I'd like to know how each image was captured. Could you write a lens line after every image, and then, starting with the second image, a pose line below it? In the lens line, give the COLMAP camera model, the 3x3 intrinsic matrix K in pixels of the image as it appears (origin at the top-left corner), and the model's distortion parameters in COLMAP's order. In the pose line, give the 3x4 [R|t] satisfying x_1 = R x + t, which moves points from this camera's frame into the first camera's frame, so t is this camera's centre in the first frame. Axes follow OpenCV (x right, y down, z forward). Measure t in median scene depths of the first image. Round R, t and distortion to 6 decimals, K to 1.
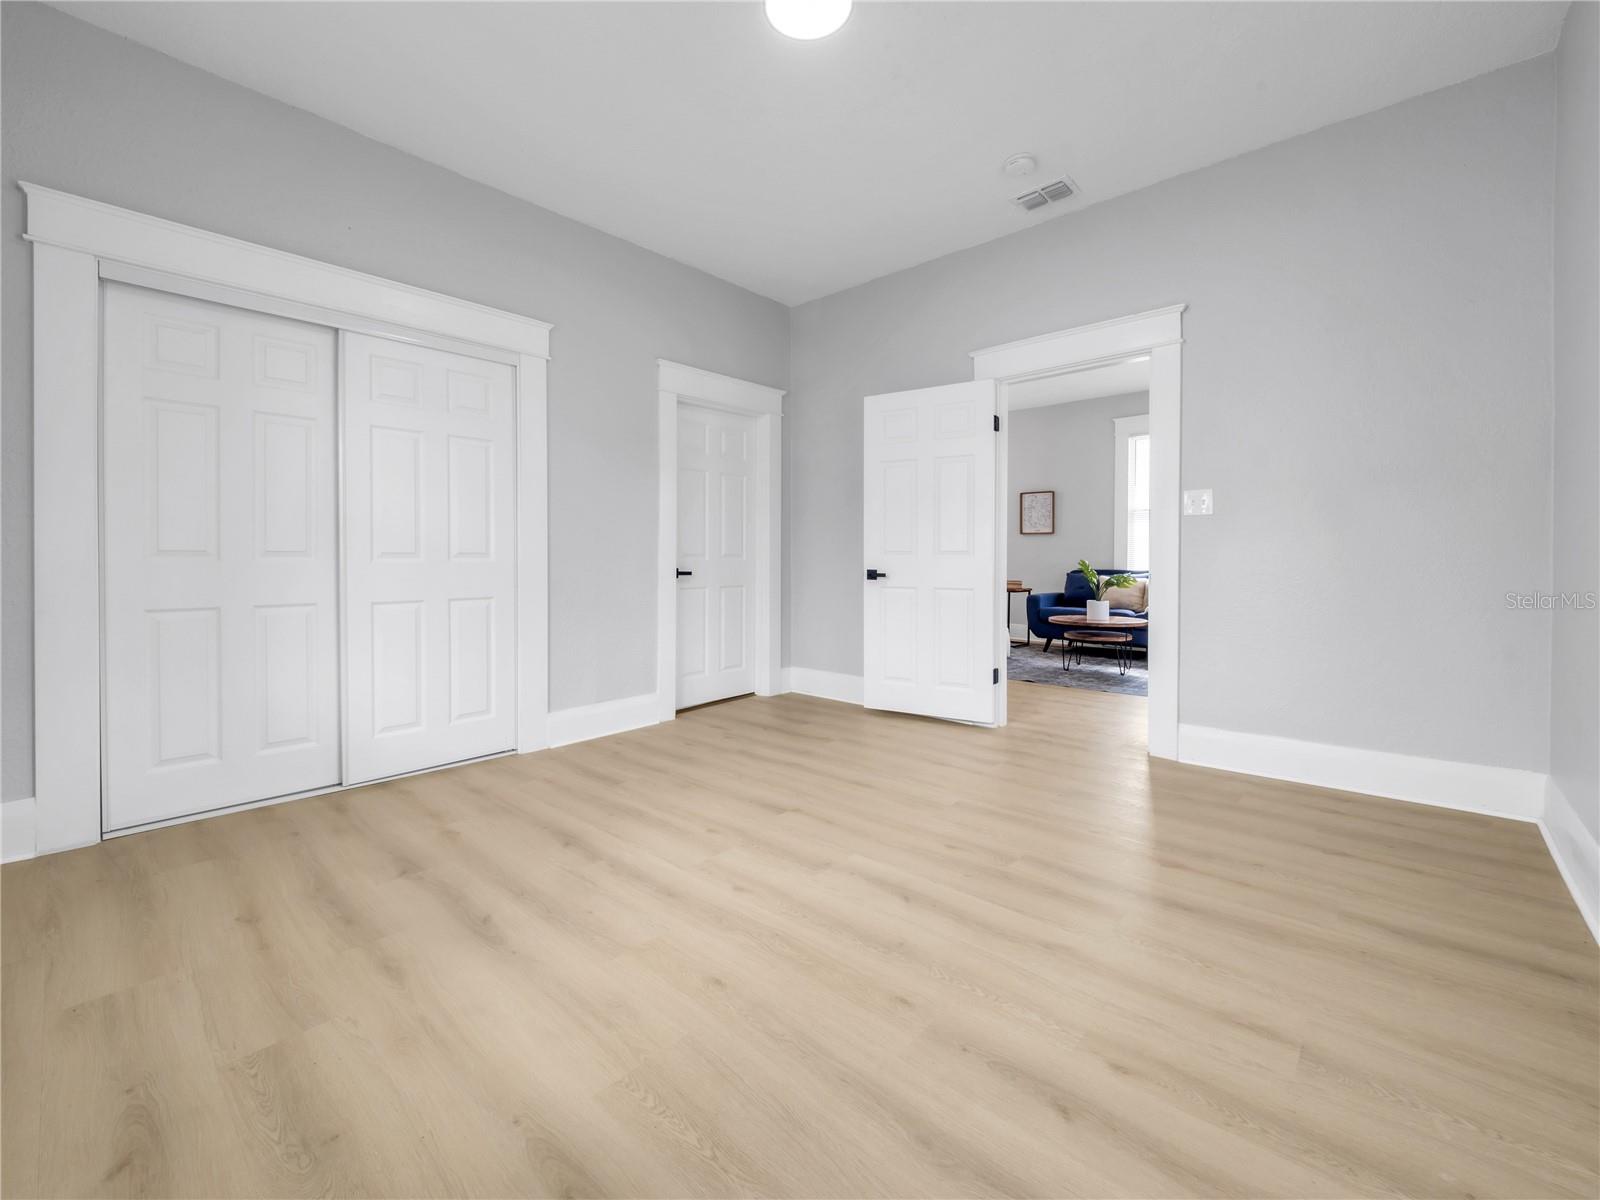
lens RADIAL K [[669.4, 0, 802.7], [0, 669.4, 577.6], [0, 0, 1]] dist [-0.008348, -0.000610]
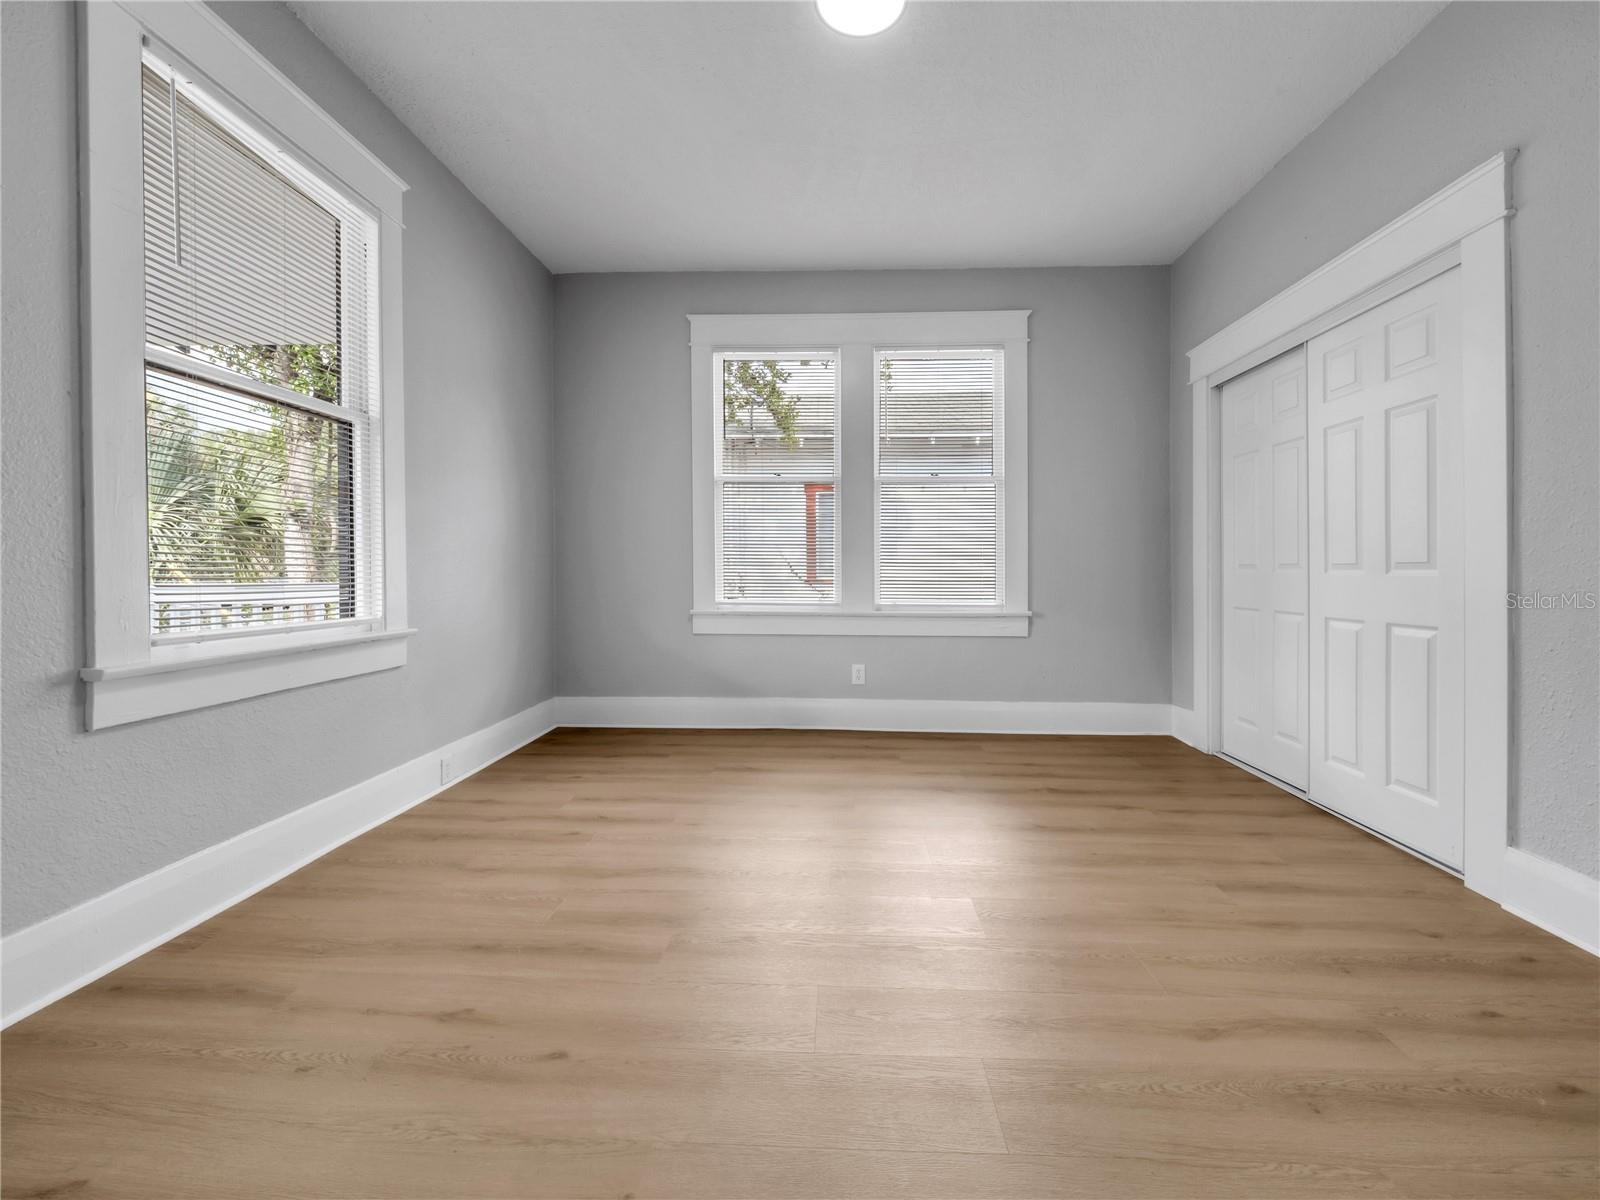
lens RADIAL K [[669.4, 0, 802.7], [0, 669.4, 577.6], [0, 0, 1]] dist [-0.008348, -0.000610]
pose [[-0.783066, 0.005229, -0.621916, 0.552213], [-0.015222, 0.999504, 0.027571, -0.033599], [0.621752, 0.031057, -0.782598, 1.383157]]
